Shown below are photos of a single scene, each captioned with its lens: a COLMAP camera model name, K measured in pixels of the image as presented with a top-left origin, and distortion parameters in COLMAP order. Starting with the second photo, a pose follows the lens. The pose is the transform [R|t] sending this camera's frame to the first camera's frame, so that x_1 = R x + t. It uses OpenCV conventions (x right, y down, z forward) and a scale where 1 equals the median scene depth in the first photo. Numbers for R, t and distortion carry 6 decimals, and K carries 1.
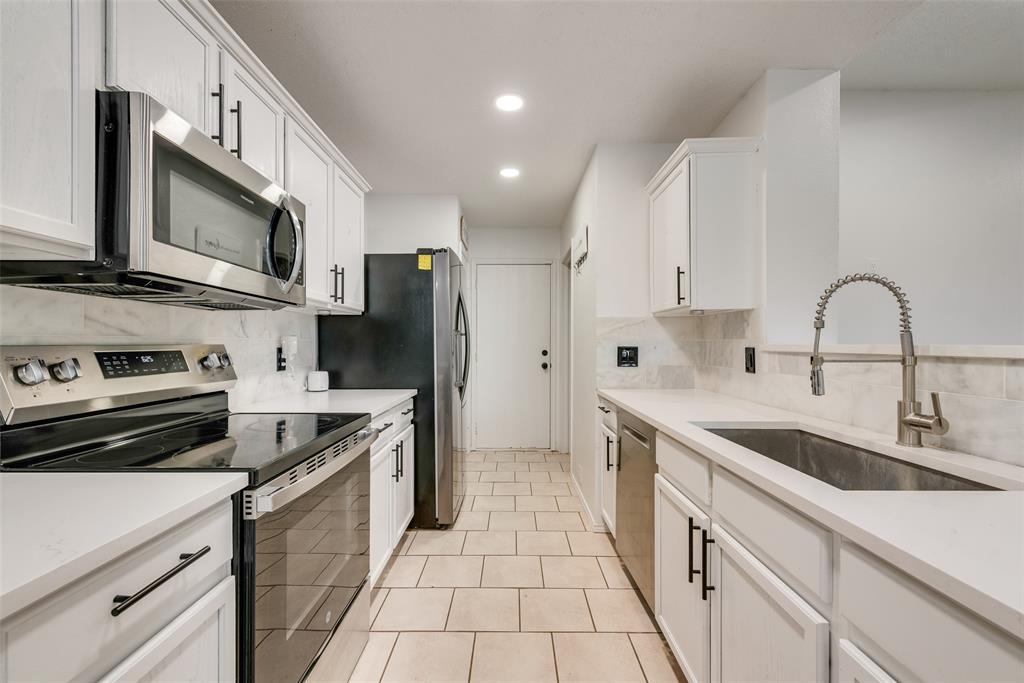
lens RADIAL K [[427.3, 0, 513.5], [0, 427.3, 343.9], [0, 0, 1]] dist [0.004907, -0.000115]
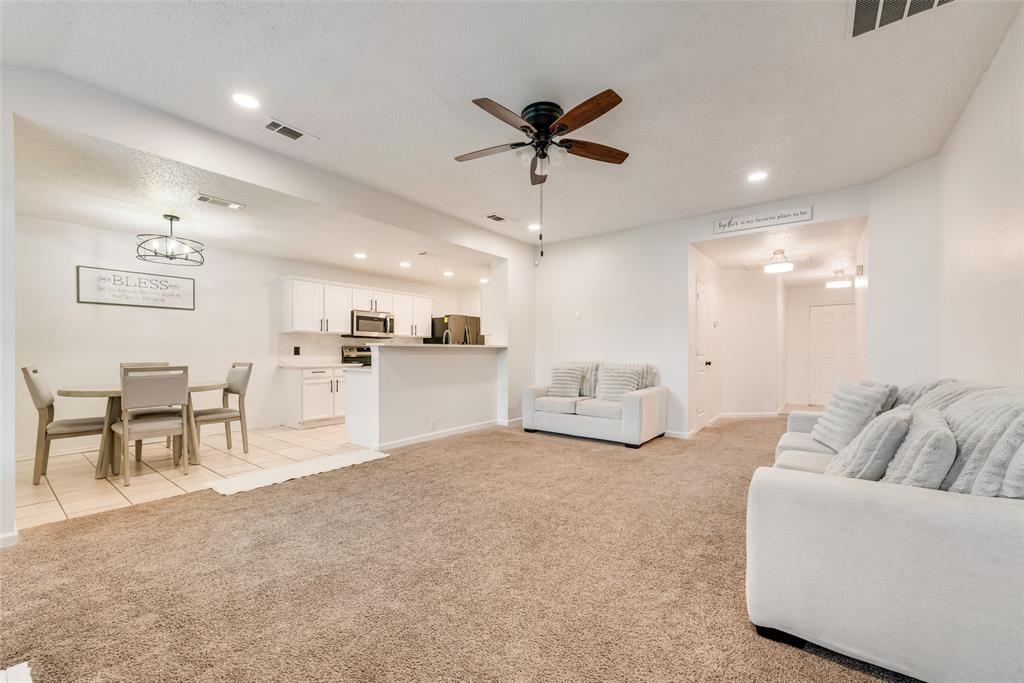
lens RADIAL K [[403.5, 0, 512.2], [0, 403.5, 352.1], [0, 0, 1]] dist [0.003341, 0.000096]
pose [[0.790627, 0.000810, -0.612297, 2.459205], [-0.001000, 0.999999, 0.000032, 0.047396], [0.612297, 0.000587, 0.790628, -1.254397]]
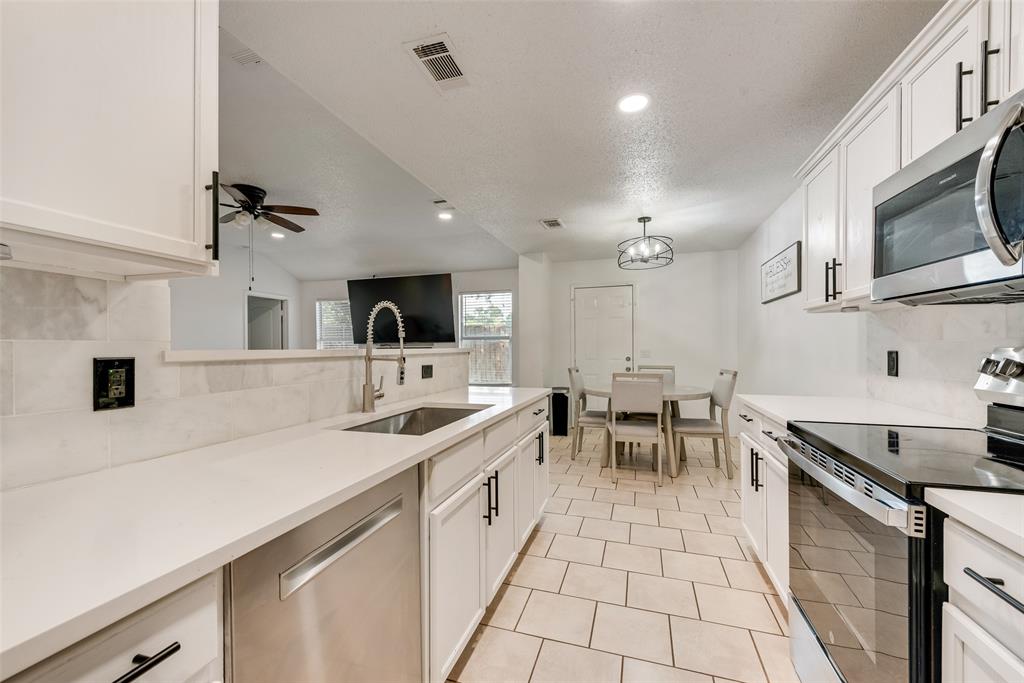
lens RADIAL K [[418.9, 0, 502.3], [0, 418.9, 346.5], [0, 0, 1]] dist [0.000373, 0.000018]
pose [[-0.946530, 0.003553, 0.322597, -0.032396], [0.003644, 0.999993, -0.000323, -0.002961], [-0.322596, 0.000870, -0.946536, 1.382646]]
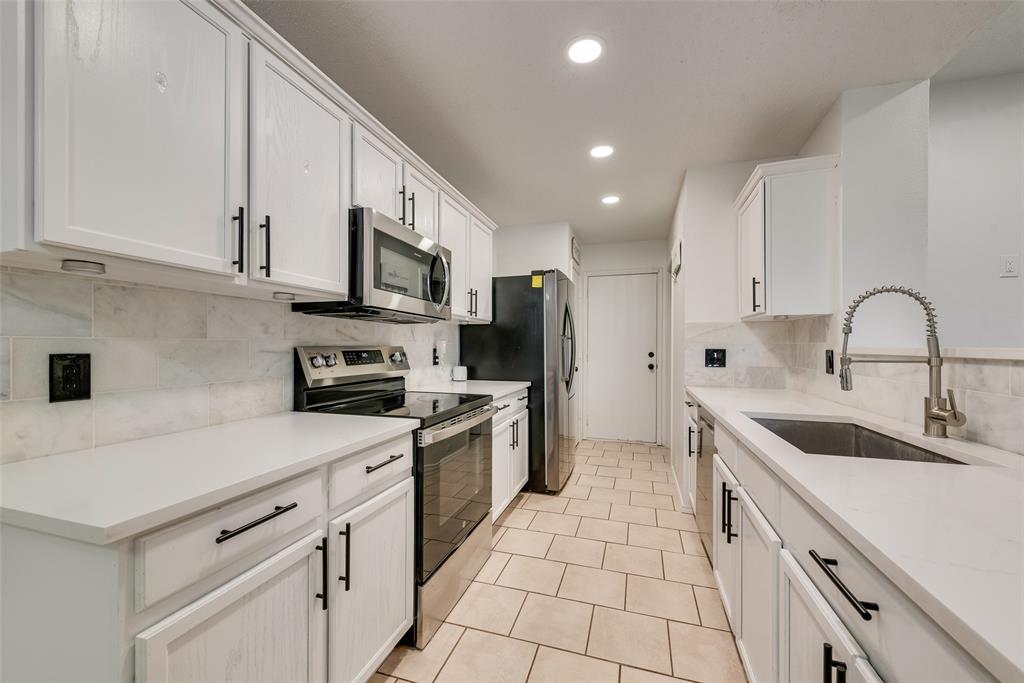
lens RADIAL K [[405.5, 0, 513.2], [0, 405.5, 344.0], [0, 0, 1]] dist [-0.000239, -0.000214]
pose [[0.953991, 0.000245, -0.299837, 0.107778], [-0.001978, 0.999983, -0.005477, 0.000407], [0.299830, 0.005818, 0.953975, -0.210588]]
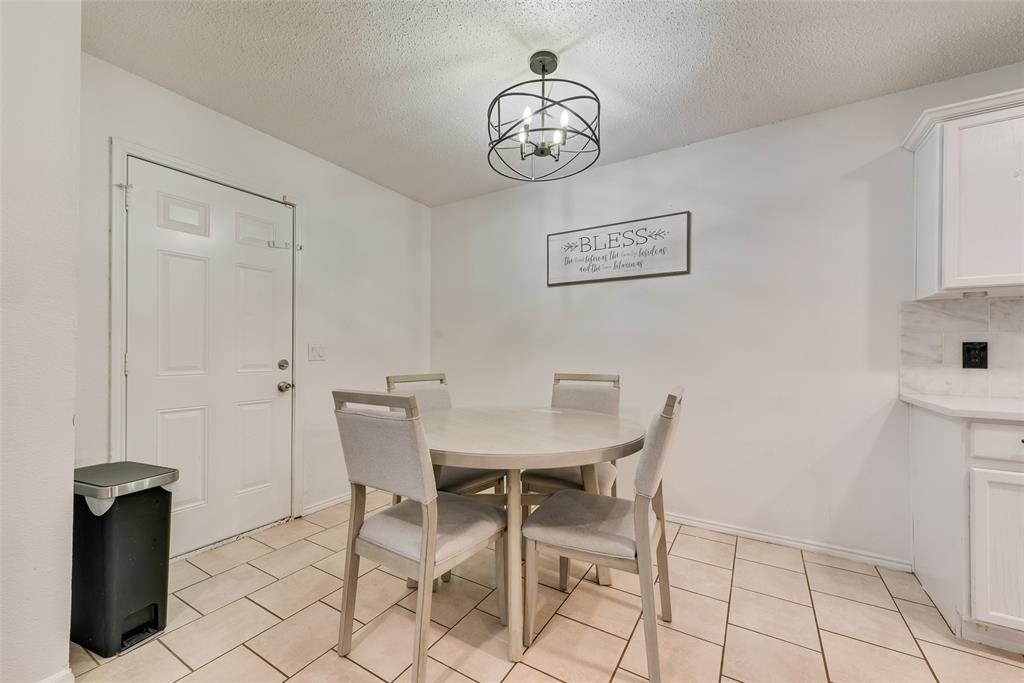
lens RADIAL K [[403.5, 0, 512.2], [0, 403.5, 352.1], [0, 0, 1]] dist [0.003341, 0.000096]
pose [[-0.523431, -0.001635, -0.852066, 0.762191], [-0.005138, 0.999986, 0.001238, 0.038344], [0.852053, 0.005025, -0.523432, -0.303316]]
